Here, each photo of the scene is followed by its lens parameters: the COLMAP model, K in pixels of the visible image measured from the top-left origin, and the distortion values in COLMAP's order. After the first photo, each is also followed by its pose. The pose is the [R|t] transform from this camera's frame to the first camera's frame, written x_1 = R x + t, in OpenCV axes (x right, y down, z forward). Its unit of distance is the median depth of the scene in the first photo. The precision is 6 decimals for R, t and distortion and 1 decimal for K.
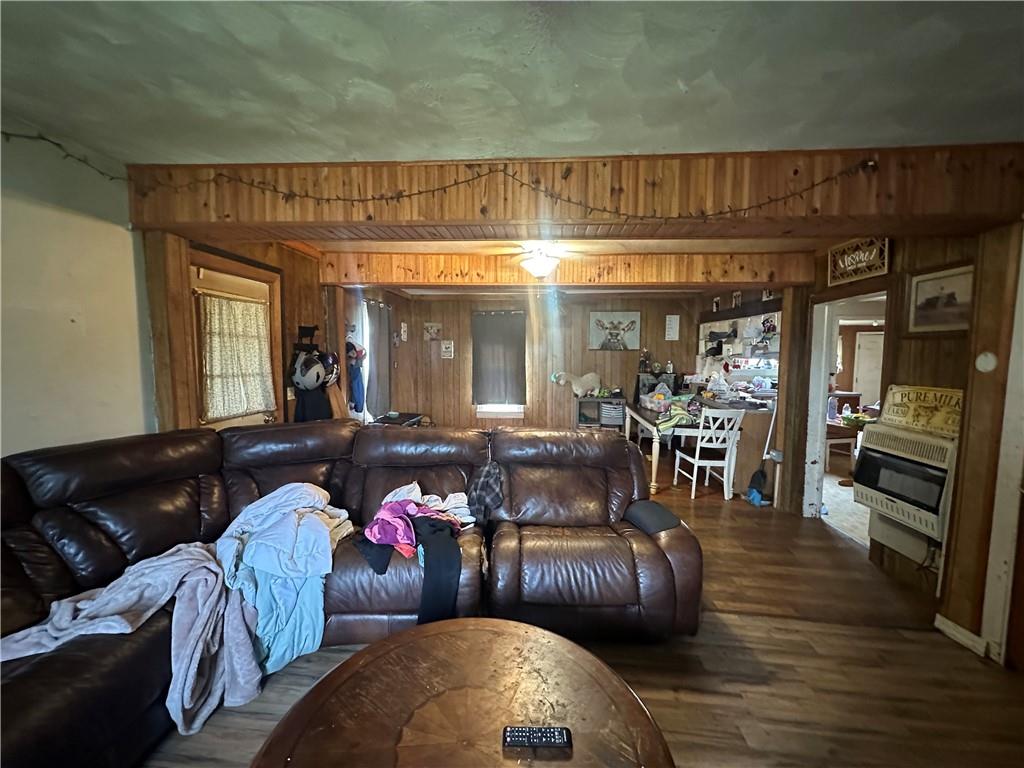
lens RADIAL K [[409.3, 0, 510.2], [0, 409.3, 384.5], [0, 0, 1]] dist [-0.003827, -0.000003]
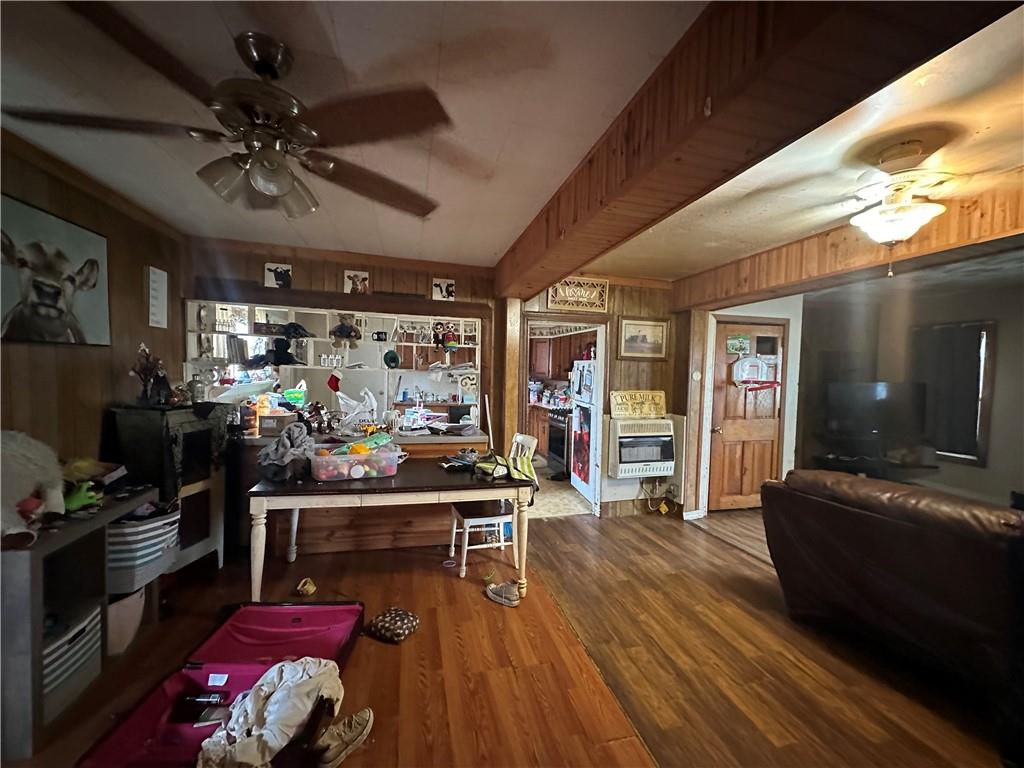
lens RADIAL K [[409.3, 0, 512.6], [0, 409.3, 381.9], [0, 0, 1]] dist [-0.003827, -0.000003]
pose [[-0.339515, -0.050558, 0.939241, -0.326063], [0.042074, 0.996739, 0.068862, -0.154029], [-0.939659, 0.062897, -0.336281, 1.915640]]
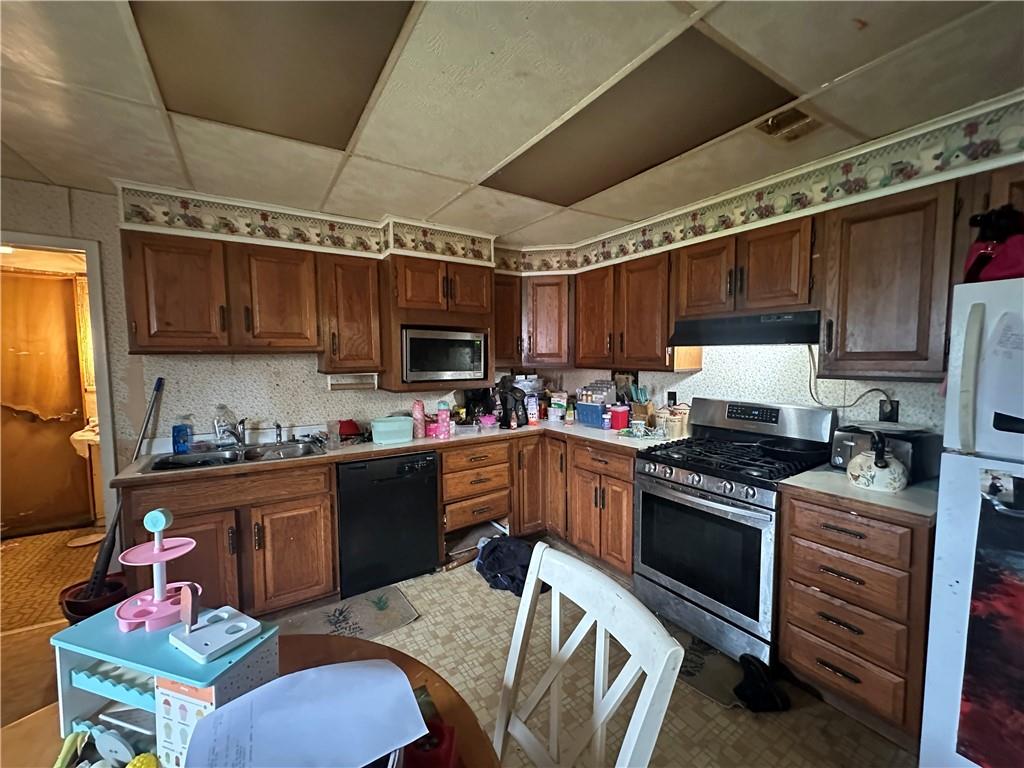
lens RADIAL K [[409.3, 0, 507.2], [0, 409.3, 386.1], [0, 0, 1]] dist [-0.003827, -0.000003]
pose [[-0.618892, -0.057951, 0.783336, 0.544513], [0.062916, 0.990413, 0.122979, -0.115571], [-0.782952, 0.125396, -0.609312, 1.777973]]
